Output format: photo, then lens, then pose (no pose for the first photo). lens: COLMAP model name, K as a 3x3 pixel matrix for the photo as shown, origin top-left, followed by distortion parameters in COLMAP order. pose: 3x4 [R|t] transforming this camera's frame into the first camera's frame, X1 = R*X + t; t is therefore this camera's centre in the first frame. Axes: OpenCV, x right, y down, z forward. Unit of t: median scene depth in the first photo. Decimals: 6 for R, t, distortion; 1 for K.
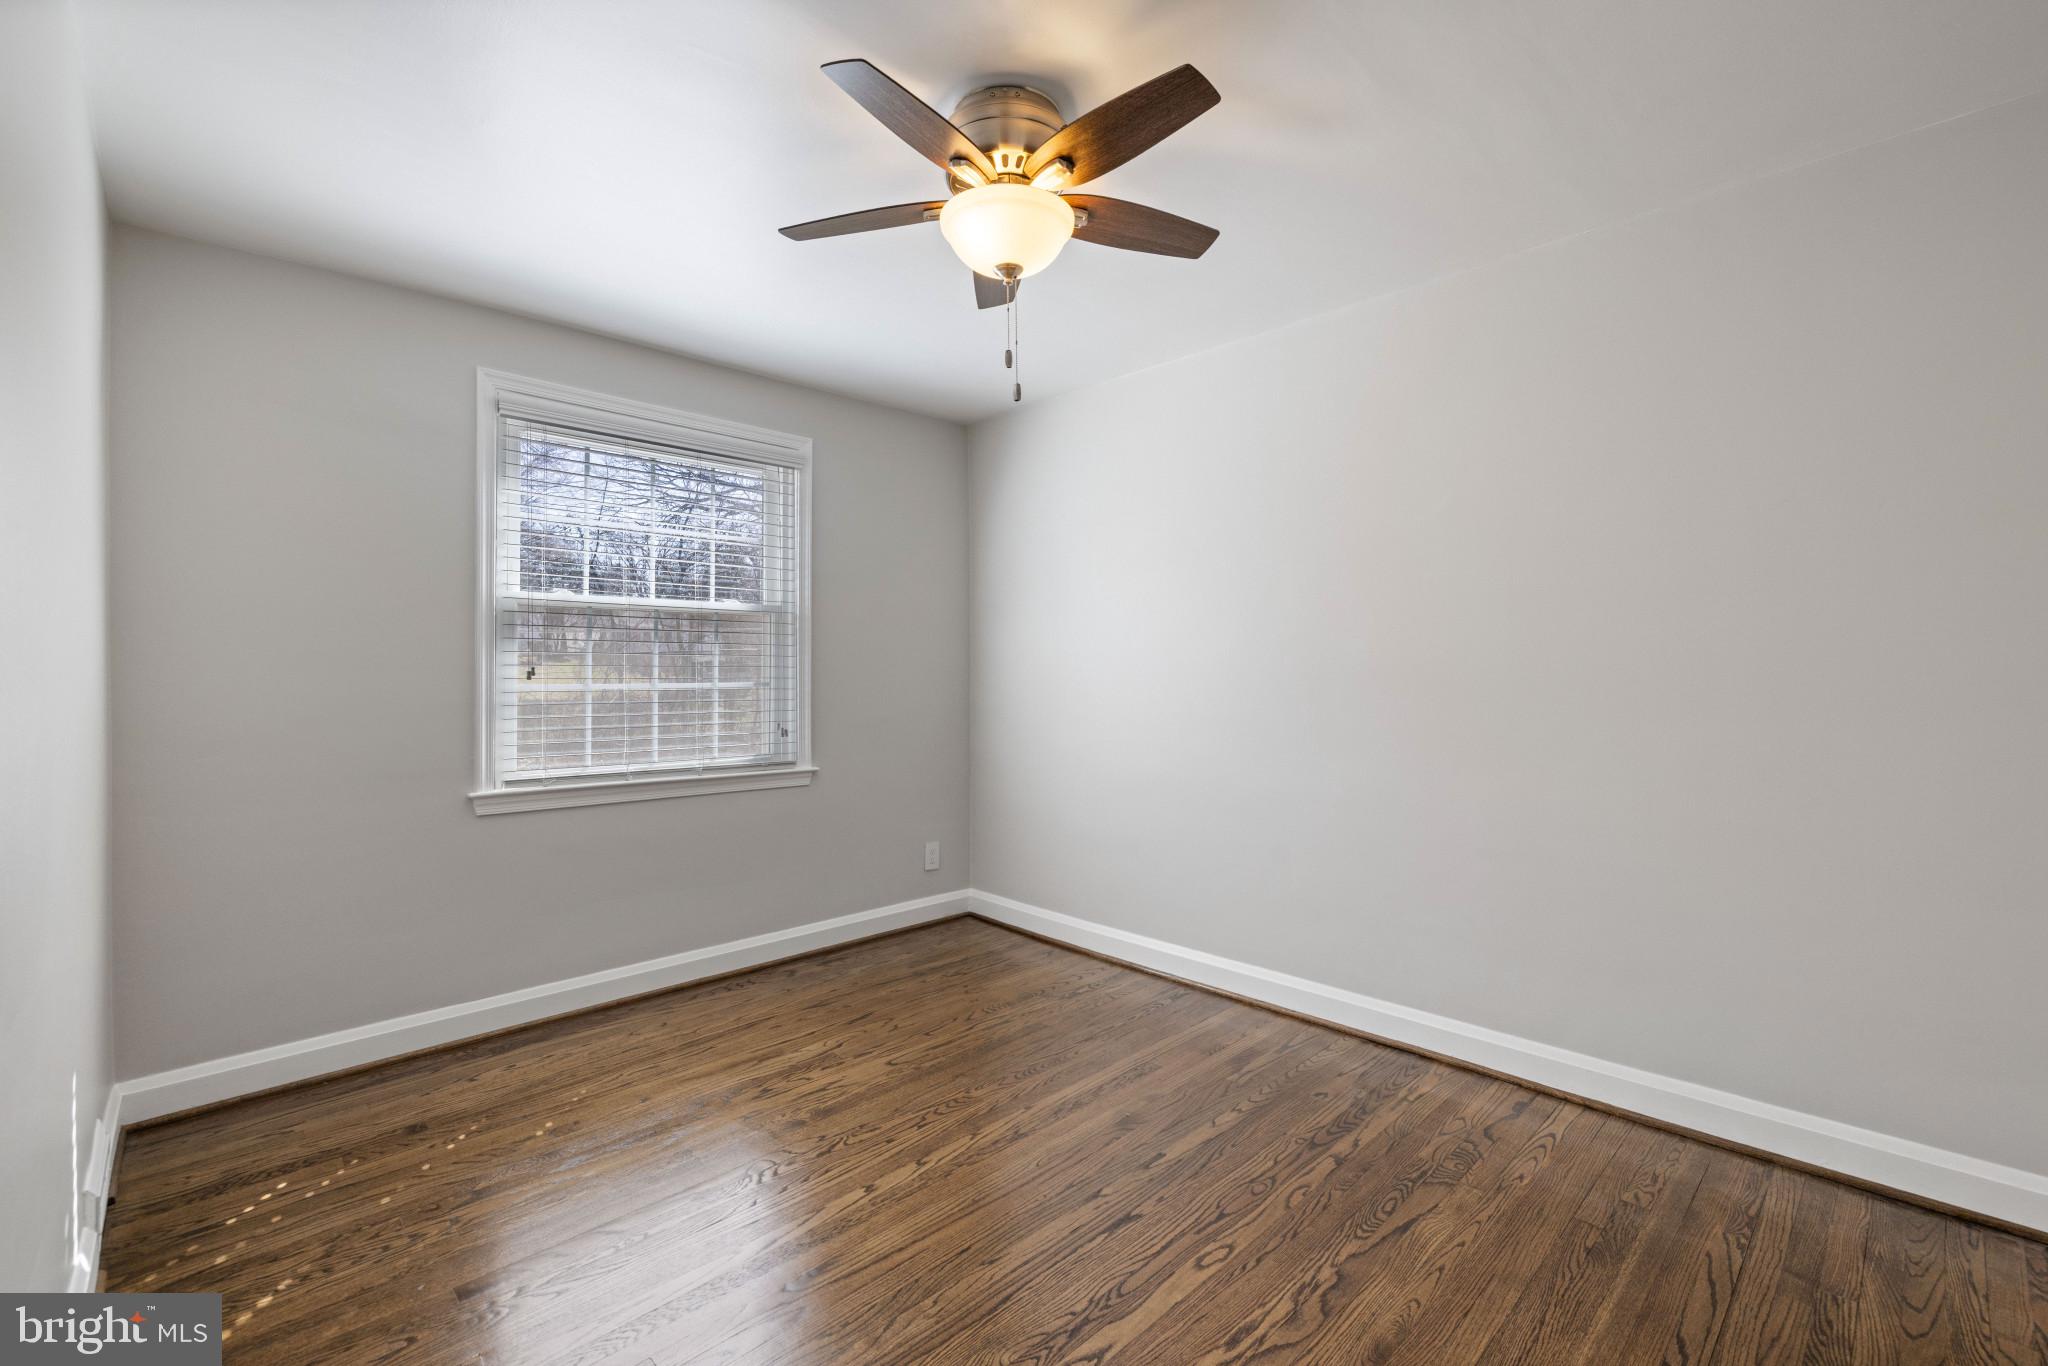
lens RADIAL K [[866.9, 0, 1013.0], [0, 866.9, 661.5], [0, 0, 1]] dist [-0.000709, -0.000074]
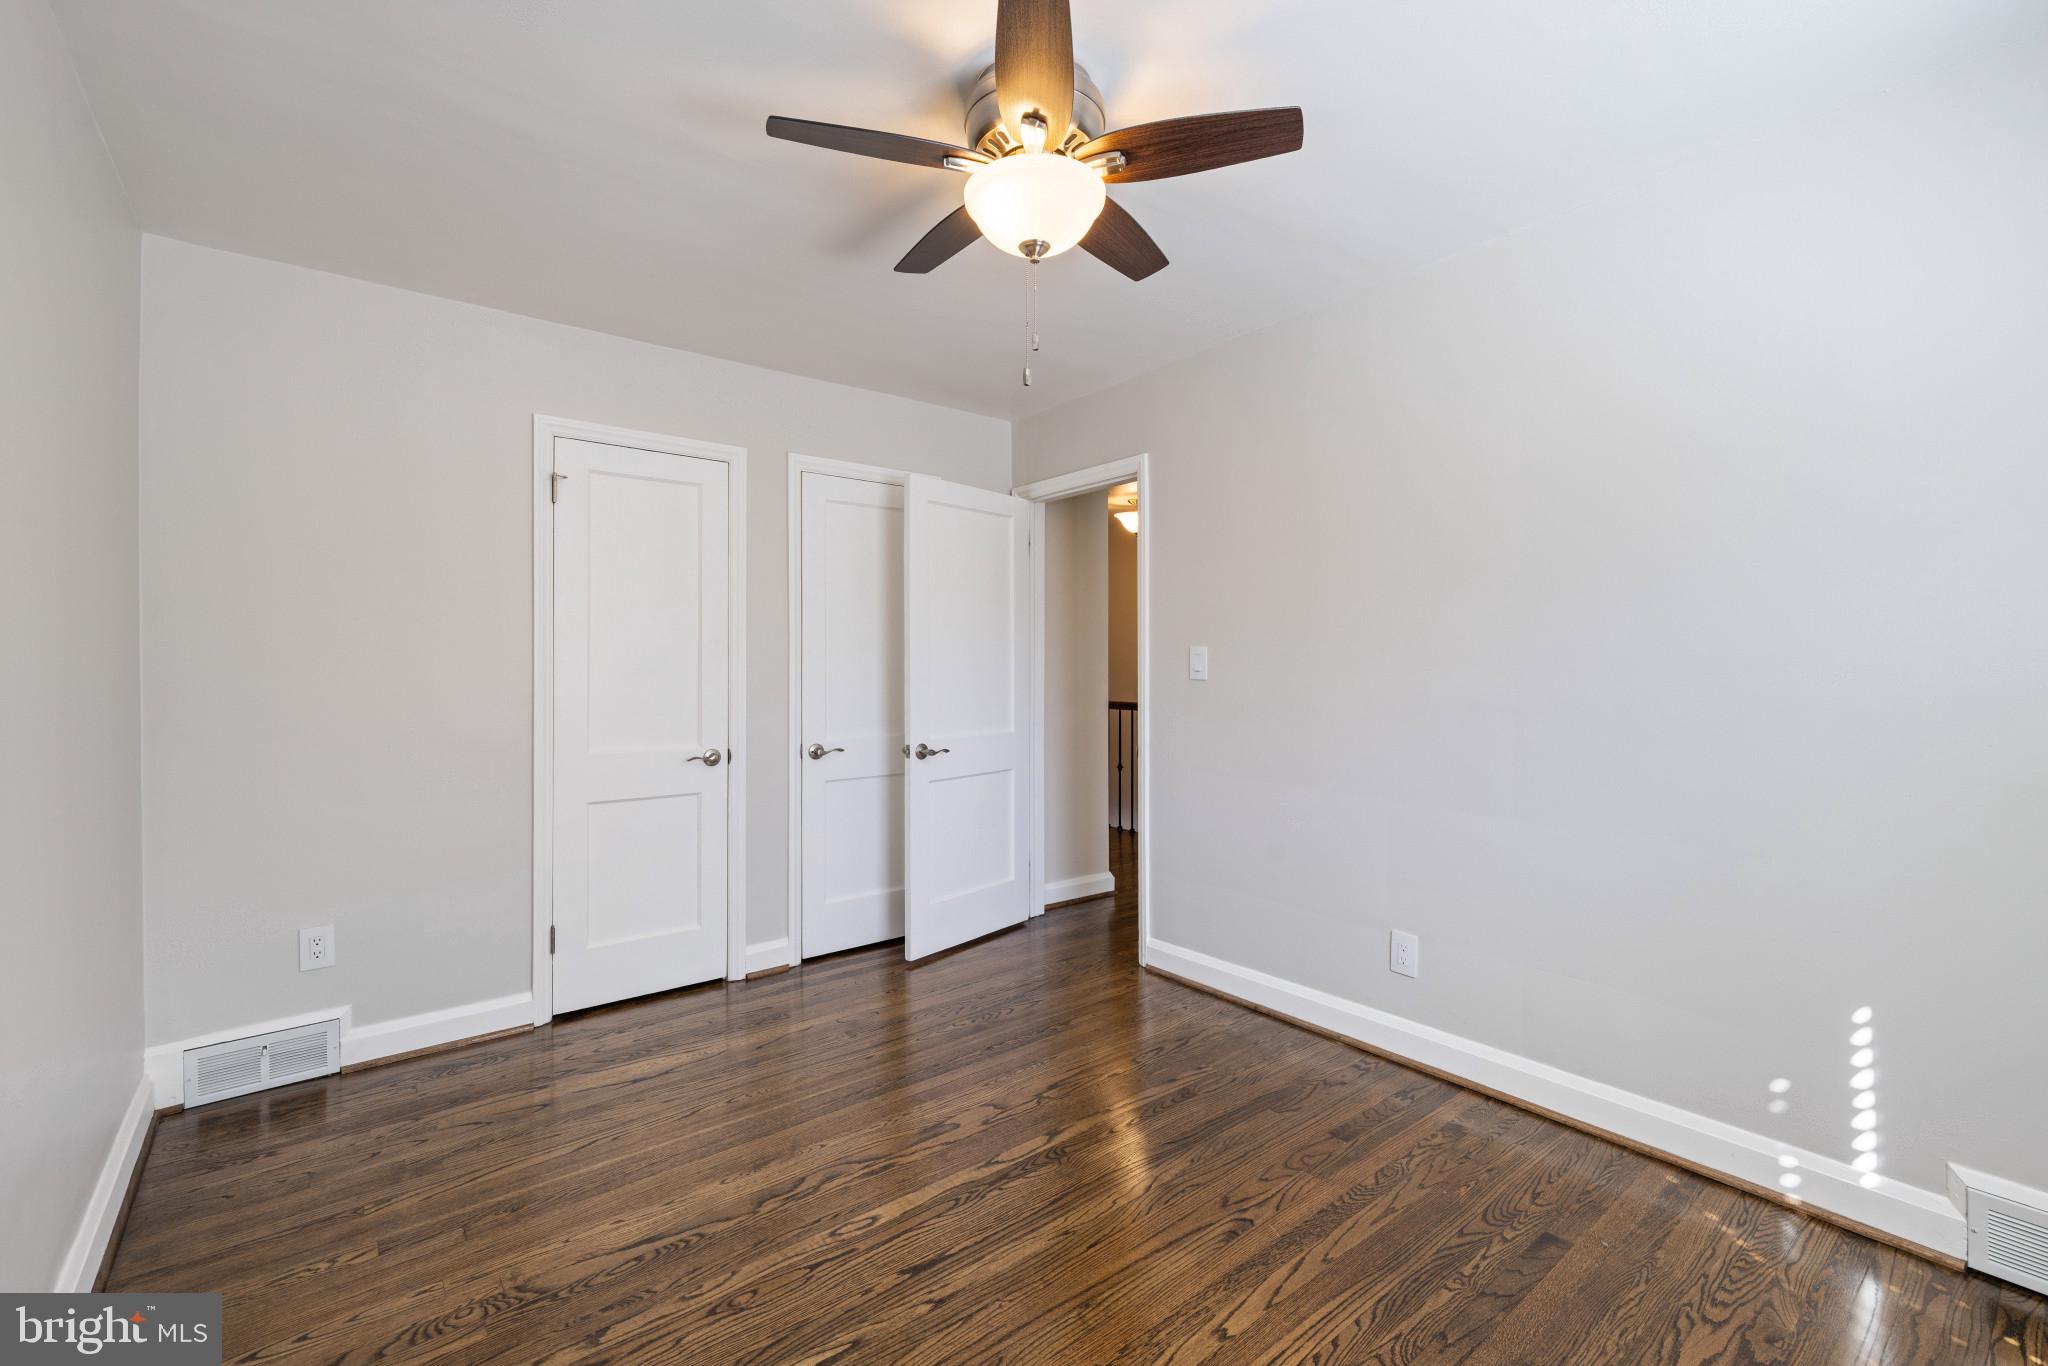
lens RADIAL K [[866.9, 0, 1013.0], [0, 866.9, 661.5], [0, 0, 1]] dist [-0.000709, -0.000074]
pose [[-0.995791, 0.014961, 0.090420, -0.061260], [0.013428, 0.999756, -0.017542, 0.017000], [-0.090660, -0.016255, -0.995749, 1.907086]]
